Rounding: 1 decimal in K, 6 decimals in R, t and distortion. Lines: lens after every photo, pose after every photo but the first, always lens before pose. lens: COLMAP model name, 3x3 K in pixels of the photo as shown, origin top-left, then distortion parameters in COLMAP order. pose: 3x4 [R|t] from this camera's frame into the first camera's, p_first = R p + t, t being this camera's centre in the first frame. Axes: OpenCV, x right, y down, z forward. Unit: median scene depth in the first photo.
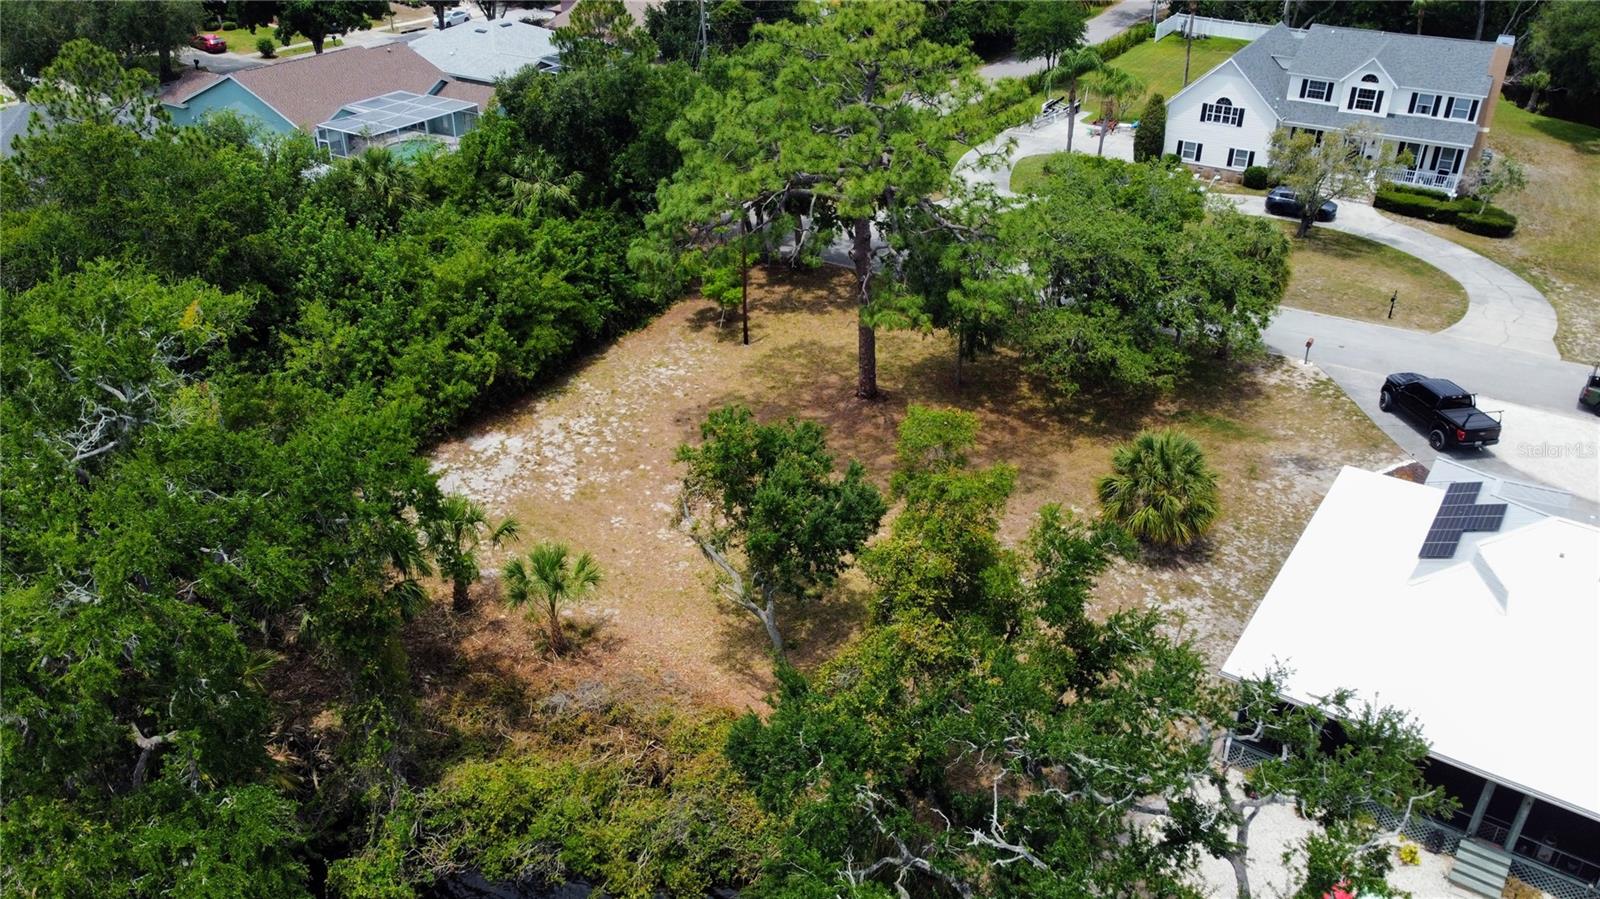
lens RADIAL K [[1212.3, 0, 800.0], [0, 1212.3, 449.5], [0, 0, 1]] dist [-0.007377, -0.002882]
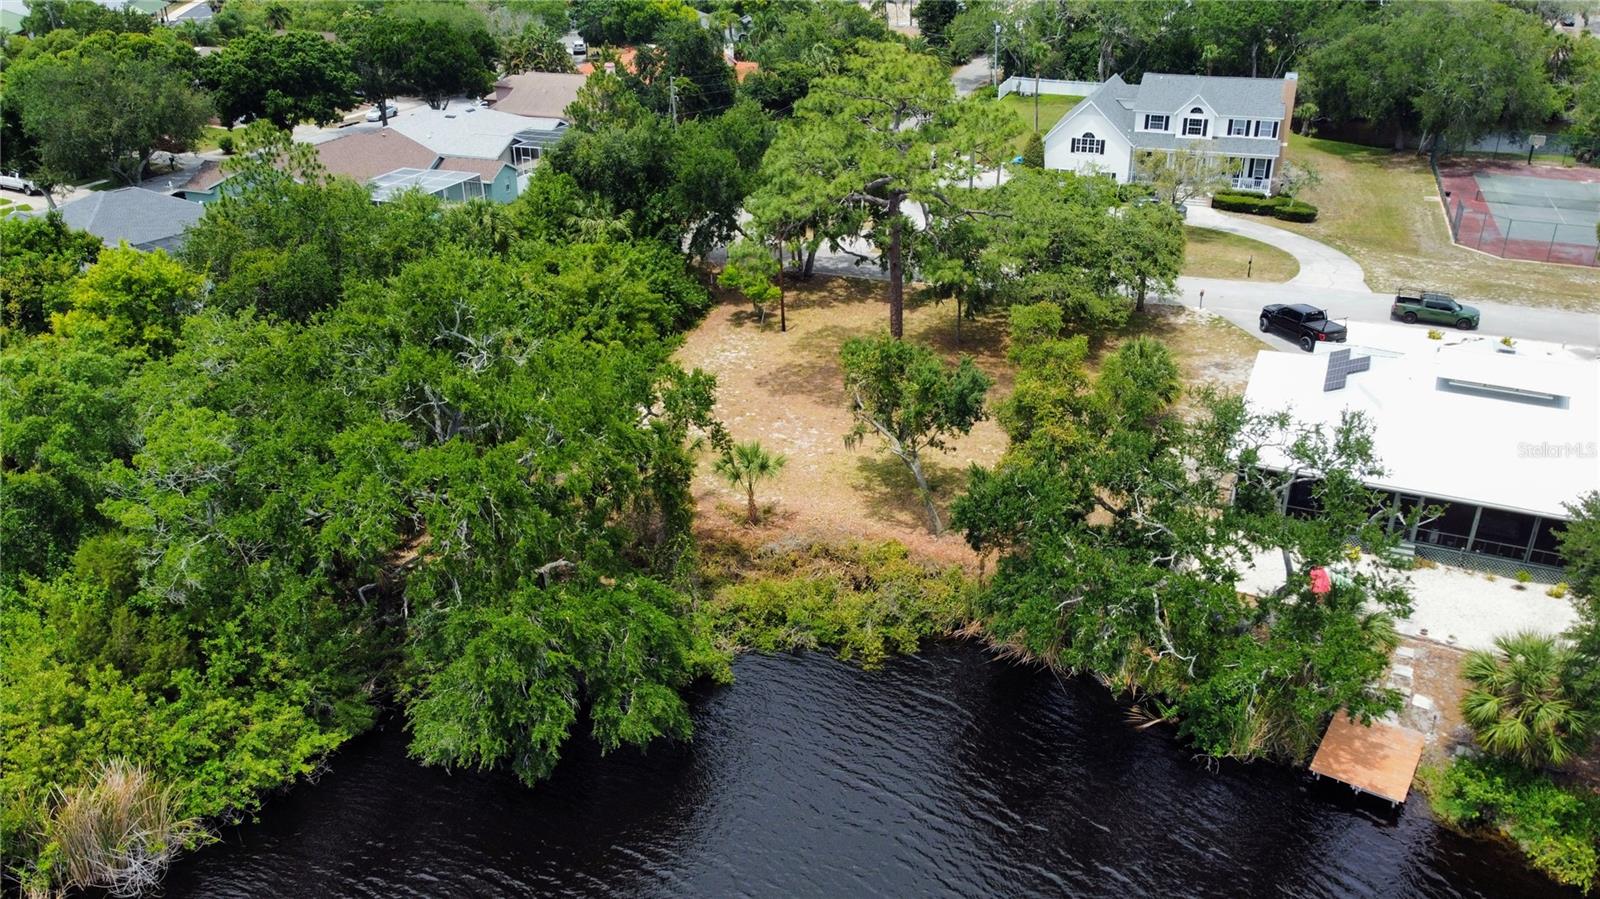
lens RADIAL K [[1212.3, 0, 800.0], [0, 1212.3, 449.5], [0, 0, 1]] dist [-0.007377, -0.002882]
pose [[0.984247, -0.094055, 0.149707, -0.245736], [0.104030, 0.992748, -0.060238, 0.122445], [-0.142956, 0.074863, 0.986894, -0.266706]]
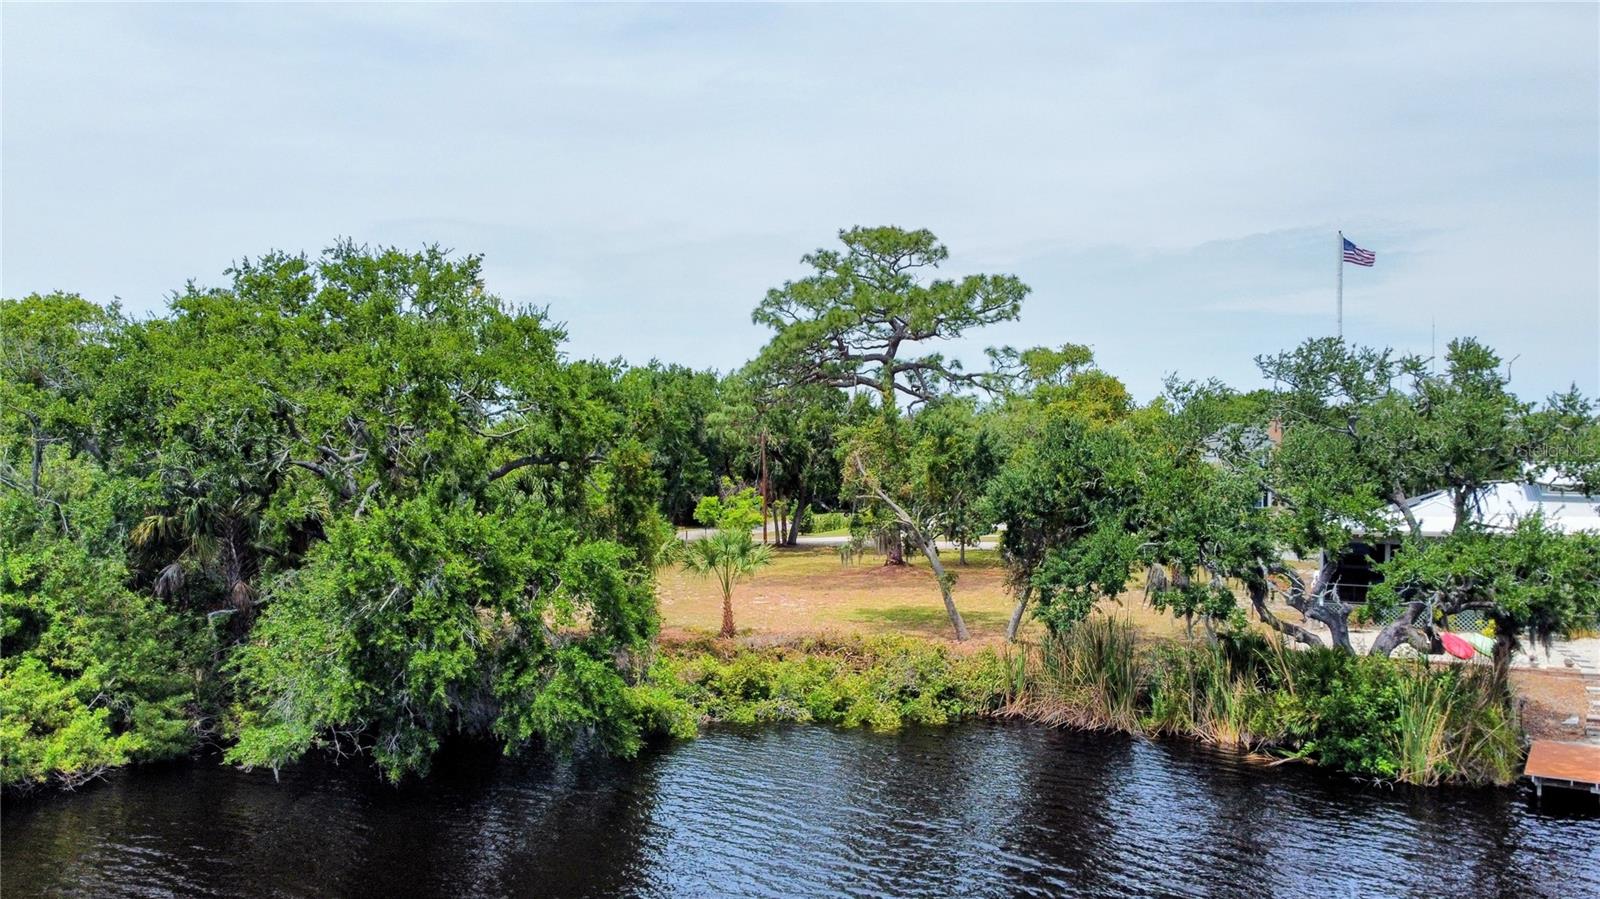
lens RADIAL K [[1212.3, 0, 800.0], [0, 1212.3, 449.5], [0, 0, 1]] dist [-0.007377, -0.002882]
pose [[0.981149, -0.003472, 0.193223, -0.247815], [0.099225, 0.867035, -0.488267, 0.401329], [-0.165836, 0.498235, 0.851035, -0.025358]]
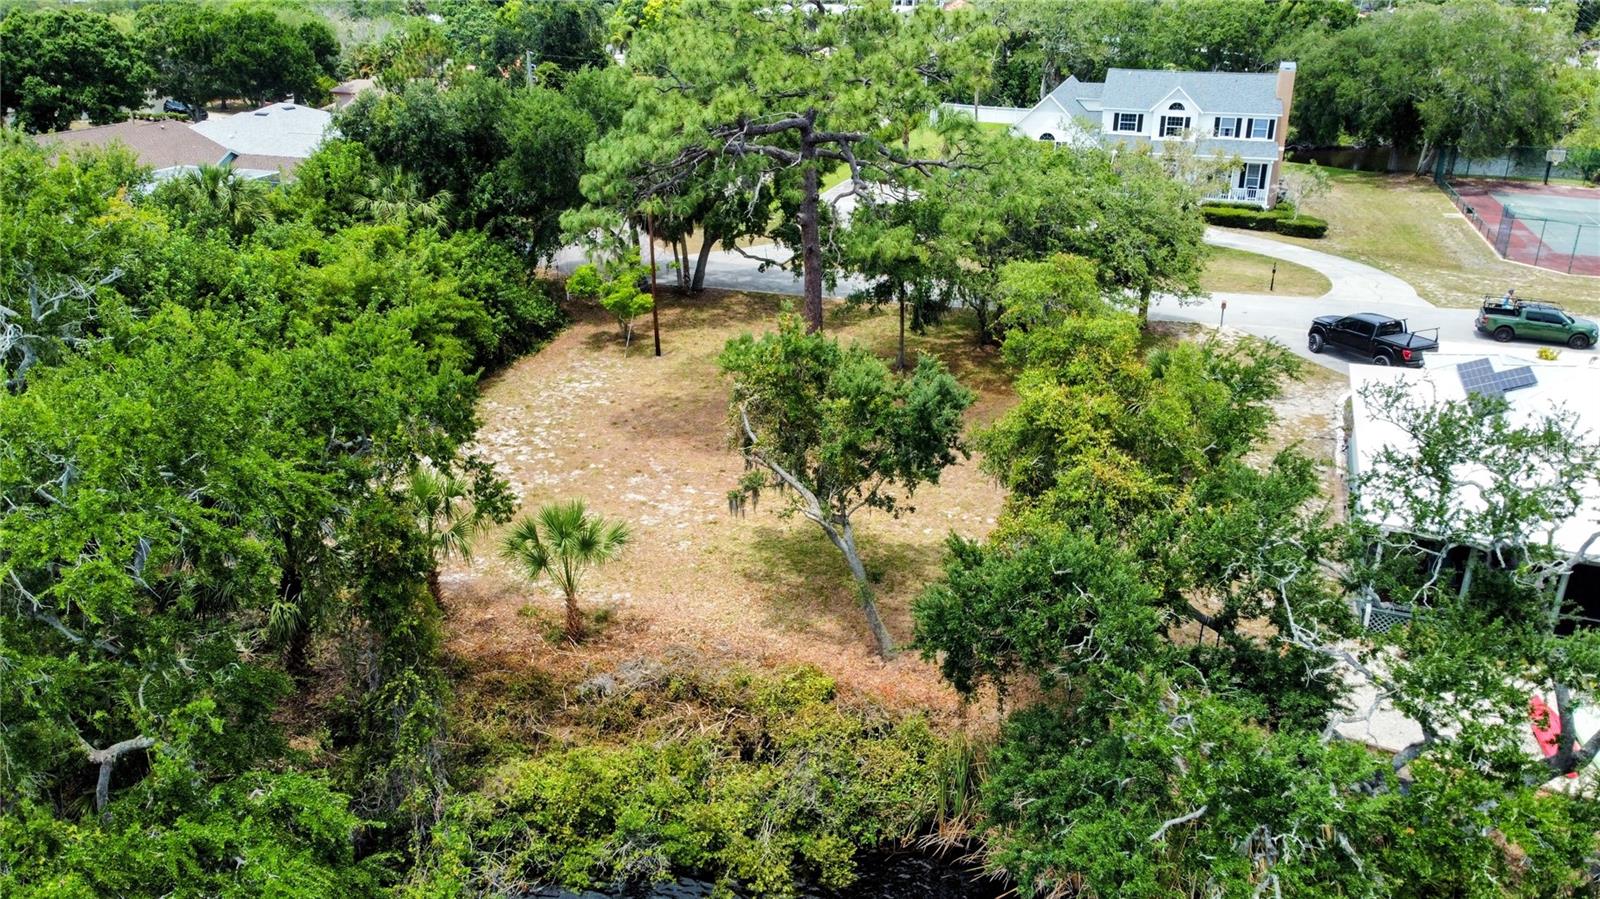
lens RADIAL K [[1212.3, 0, 800.0], [0, 1212.3, 449.5], [0, 0, 1]] dist [-0.007377, -0.002882]
pose [[0.972034, -0.090320, 0.216775, -0.154972], [0.117889, 0.986016, -0.117793, 0.109814], [-0.203104, 0.140055, 0.969089, 0.109668]]
